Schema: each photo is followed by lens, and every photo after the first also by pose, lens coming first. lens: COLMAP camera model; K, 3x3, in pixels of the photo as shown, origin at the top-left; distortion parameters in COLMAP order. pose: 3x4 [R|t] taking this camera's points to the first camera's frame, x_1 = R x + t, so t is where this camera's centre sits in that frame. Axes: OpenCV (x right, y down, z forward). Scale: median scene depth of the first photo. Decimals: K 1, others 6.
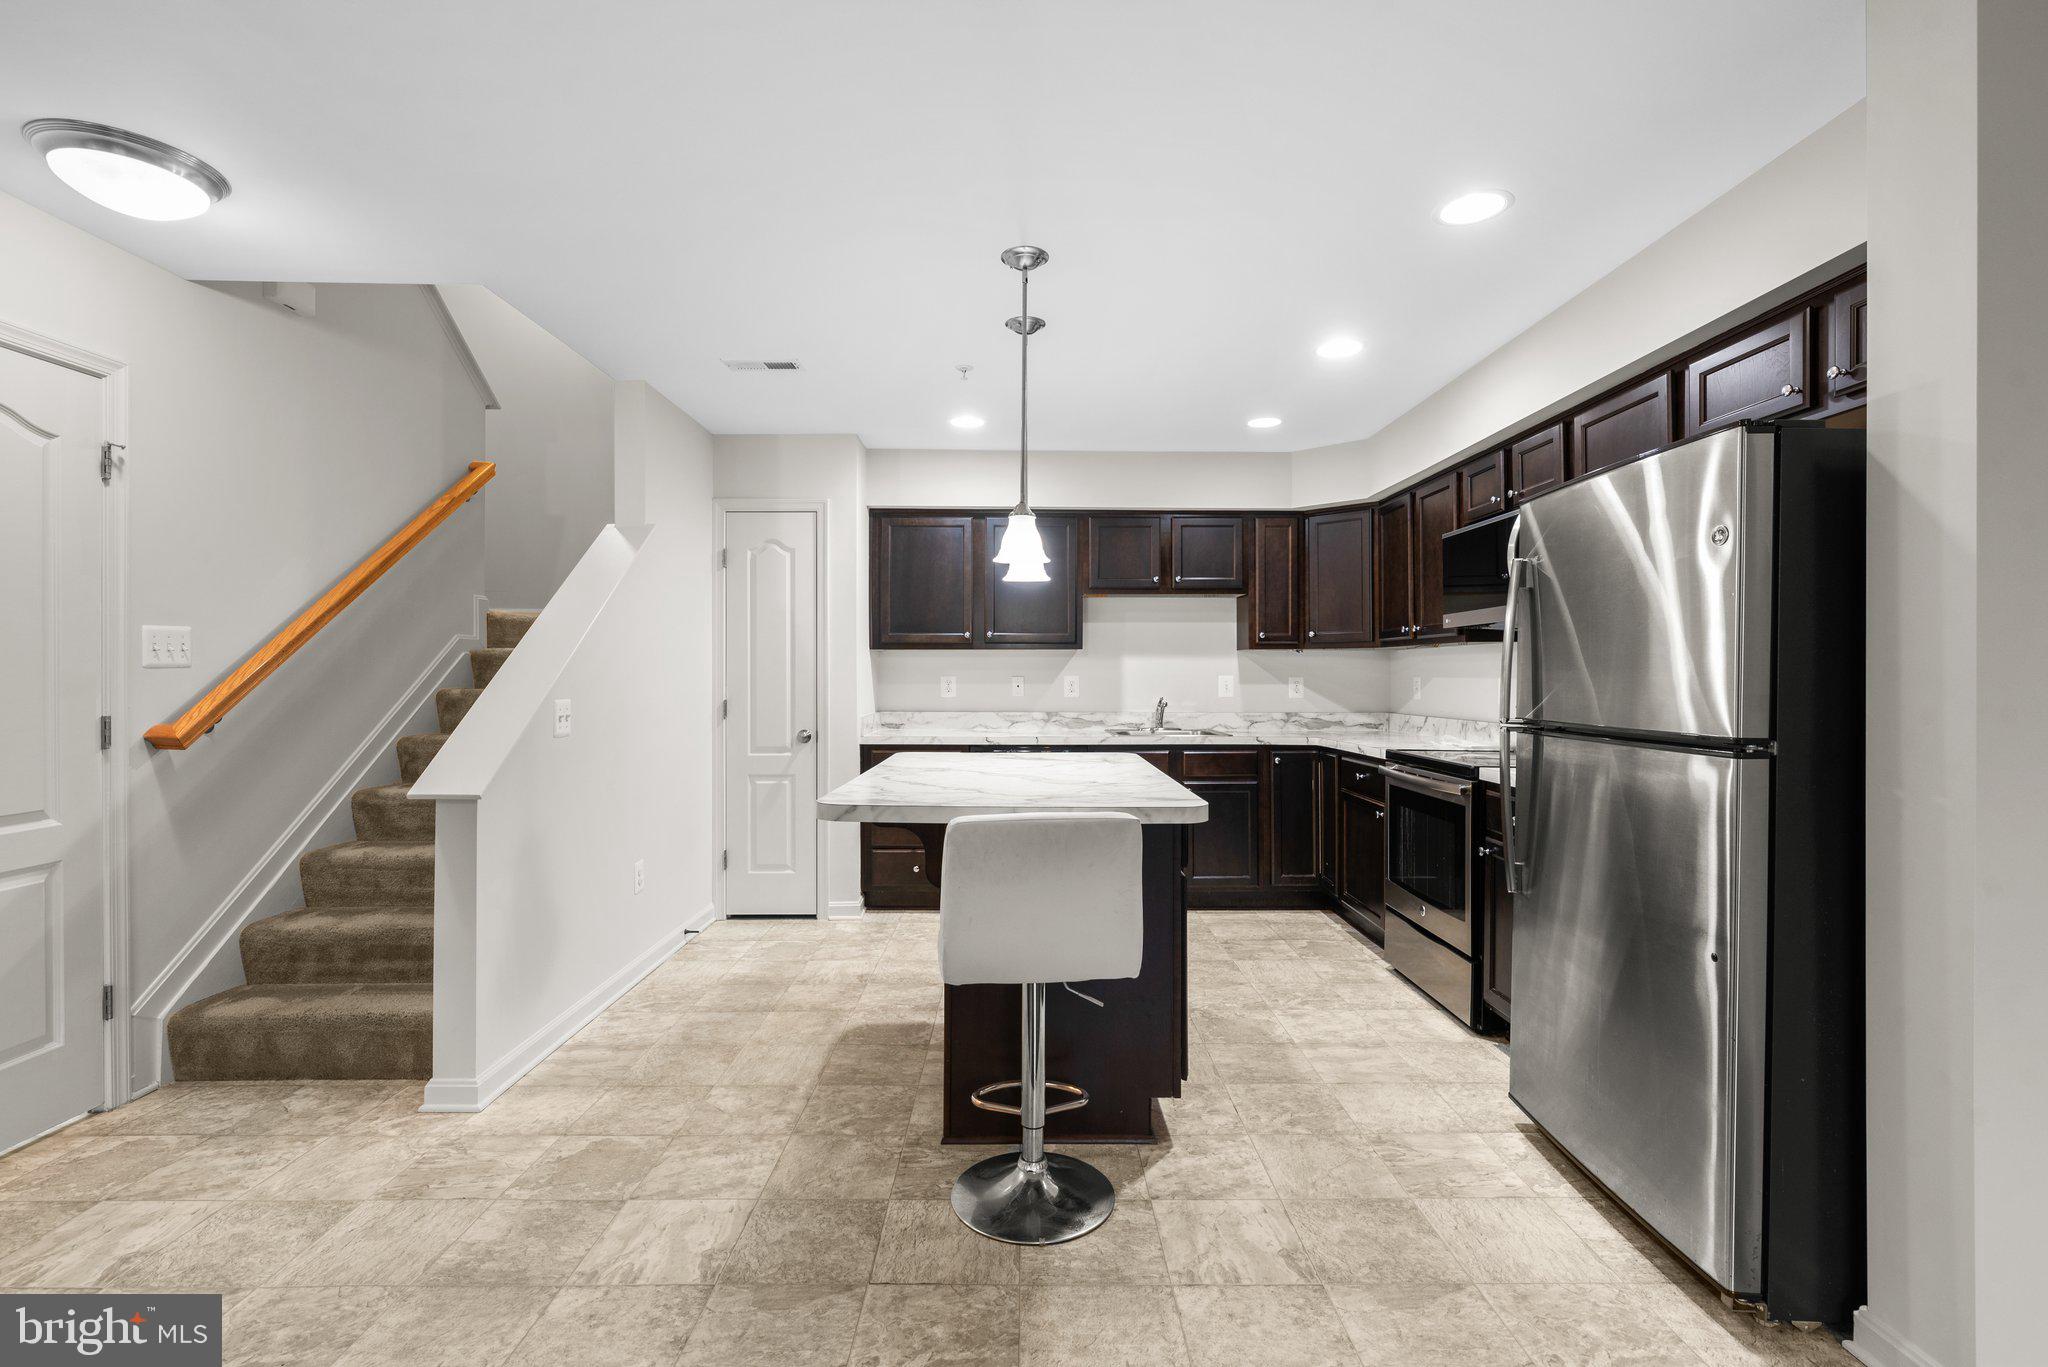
lens RADIAL K [[928.8, 0, 1030.4], [0, 928.8, 672.9], [0, 0, 1]] dist [0.000067, 0.000224]
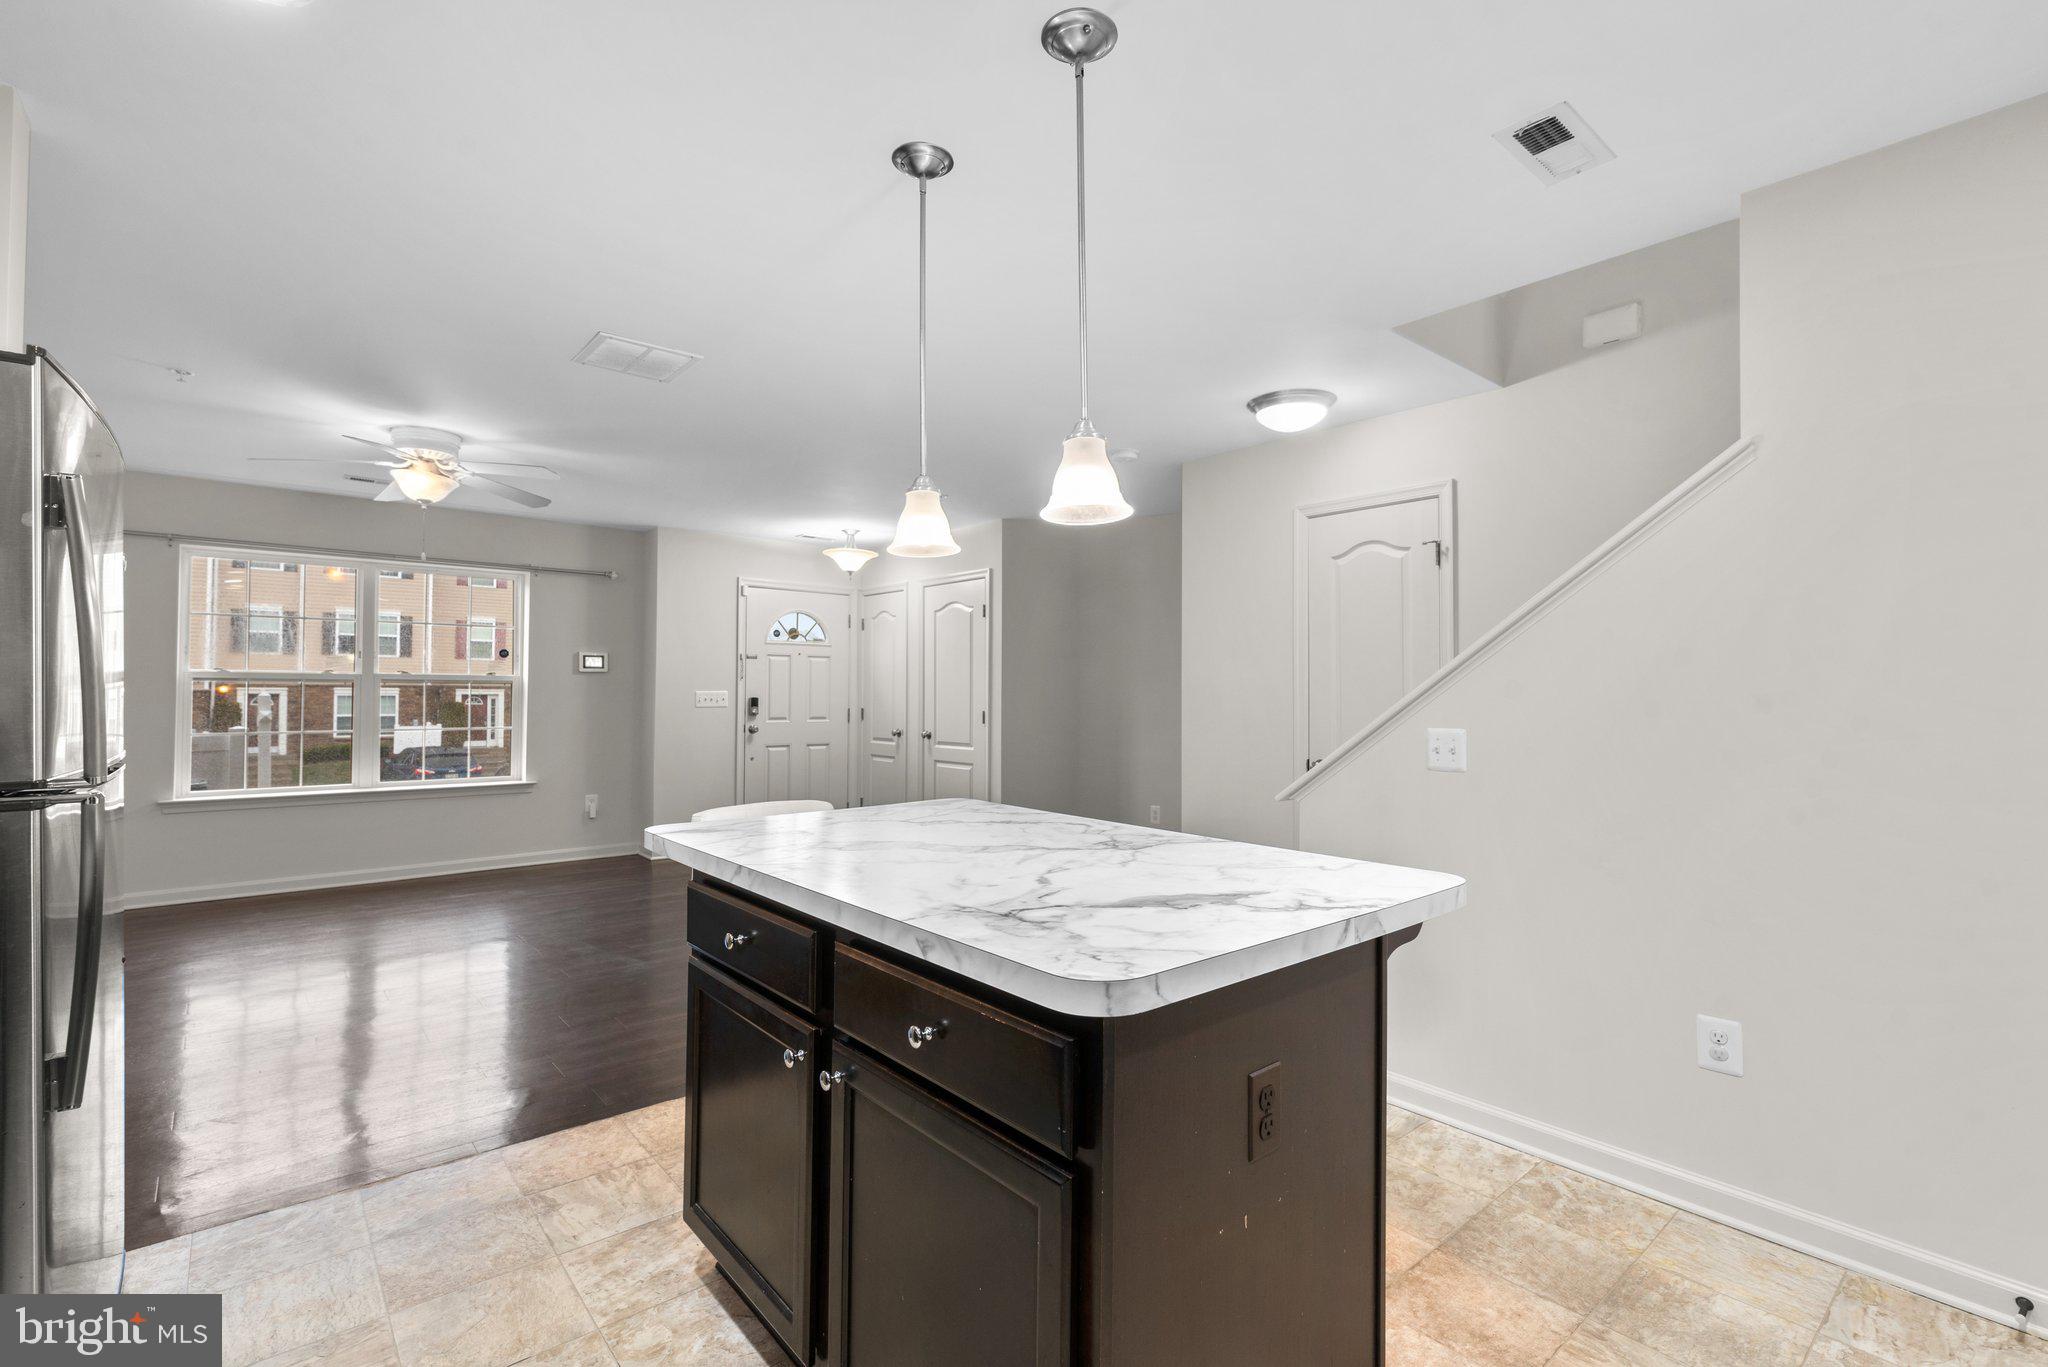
lens RADIAL K [[915.6, 0, 1027.1], [0, 915.6, 690.6], [0, 0, 1]] dist [-0.000046, 0.000076]
pose [[-0.765378, -0.008171, -0.643530, 0.305445], [-0.005694, 0.999966, -0.005925, -0.000567], [0.643556, -0.000871, -0.765398, 1.217198]]
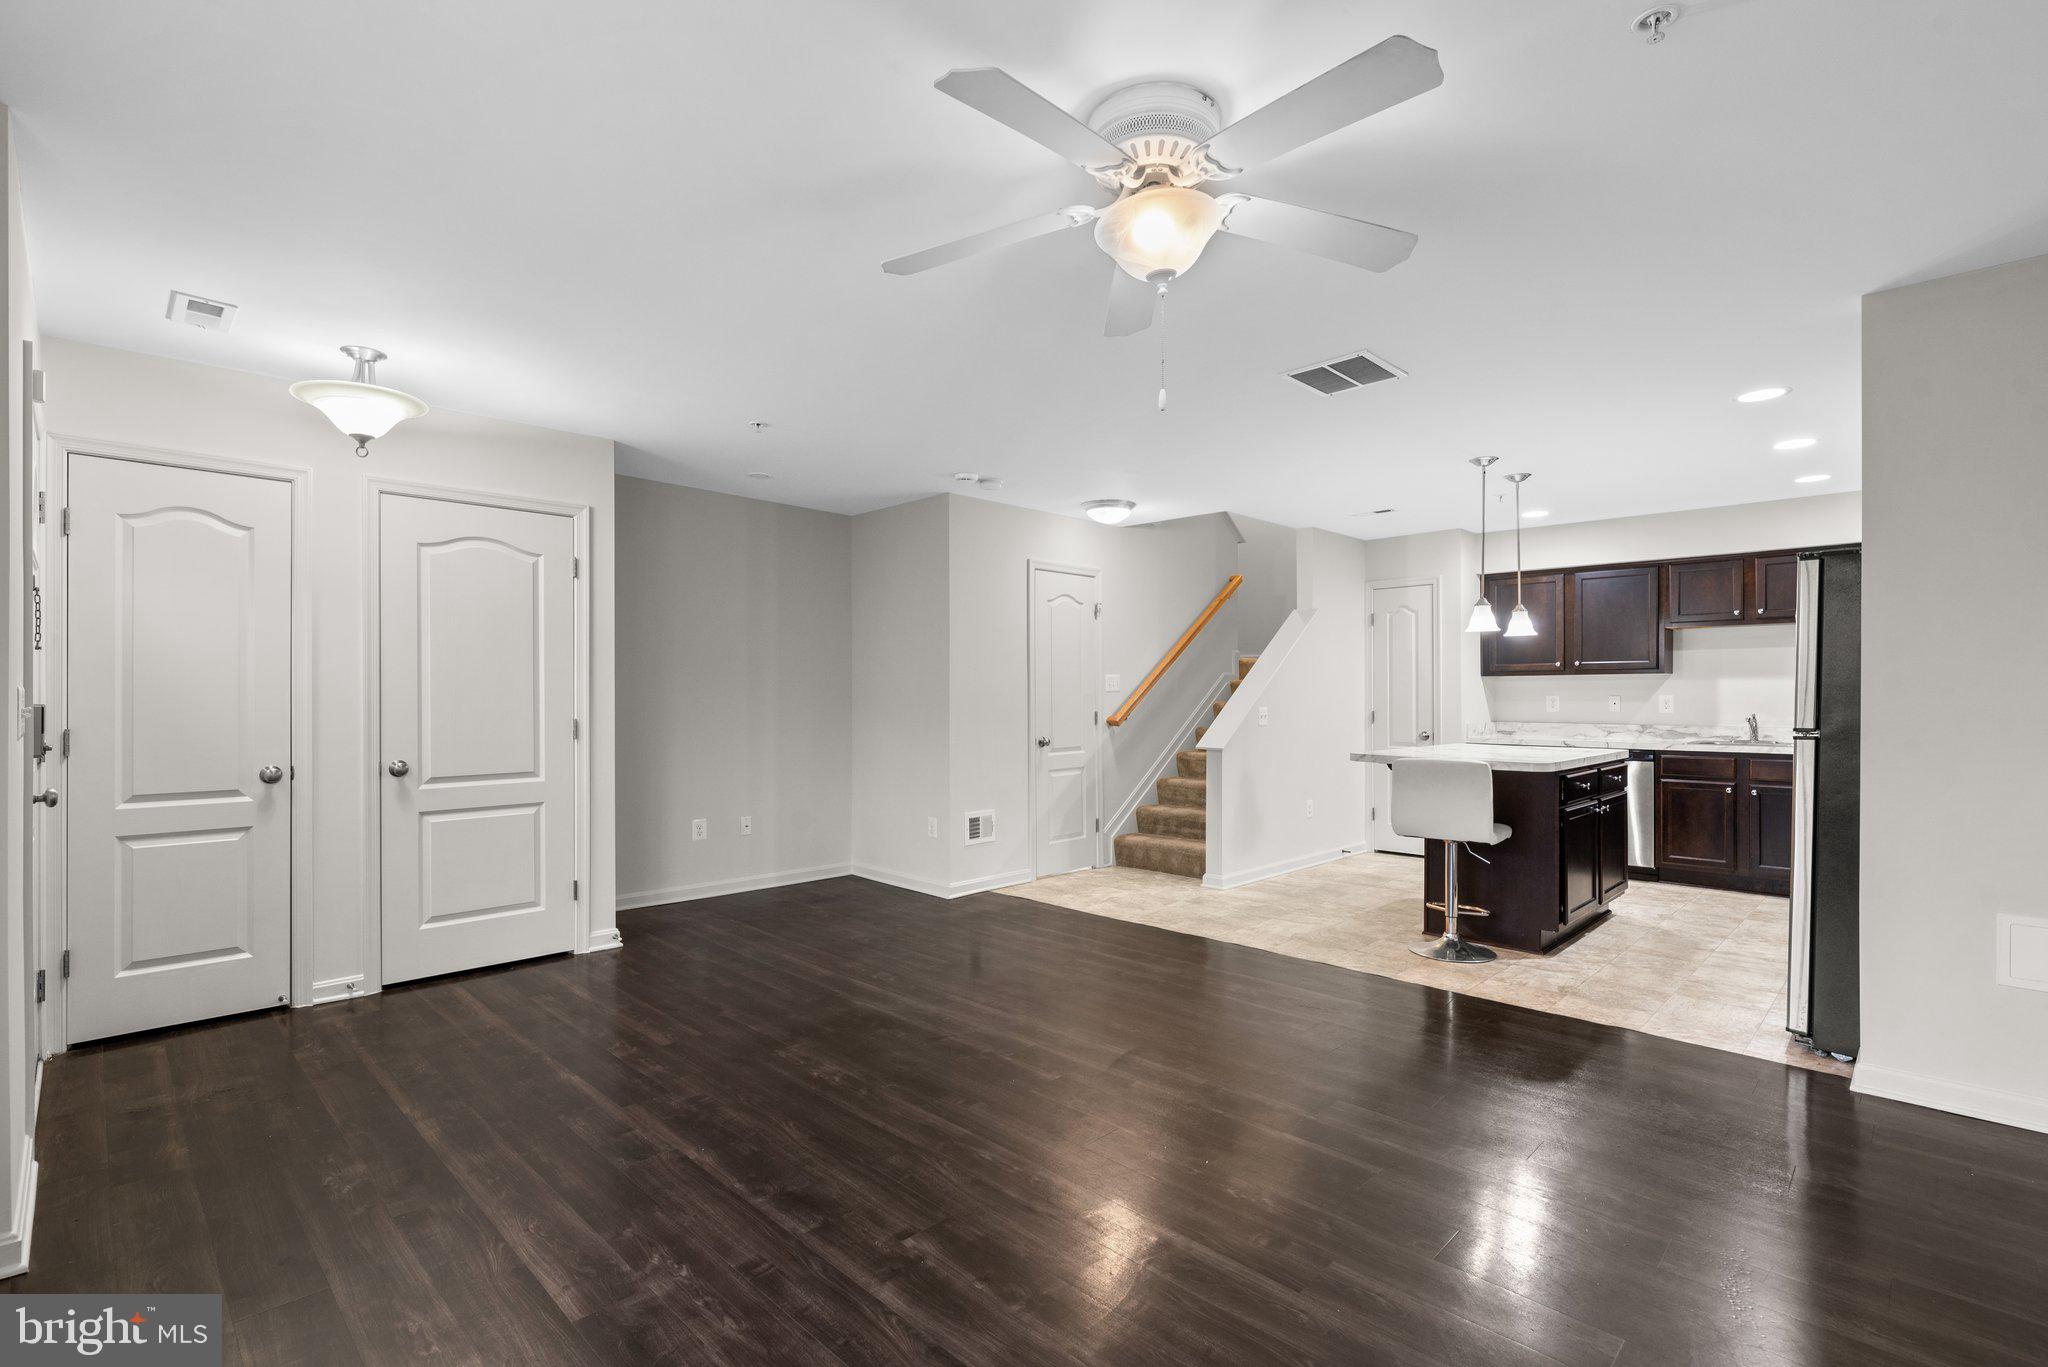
lens RADIAL K [[929.2, 0, 1023.9], [0, 929.2, 696.9], [0, 0, 1]] dist [0.000724, 0.000505]
pose [[0.699777, -0.000412, -0.714362, 0.484812], [0.003096, 0.999992, 0.002455, 0.000069], [0.714355, -0.003930, 0.699773, -0.656452]]
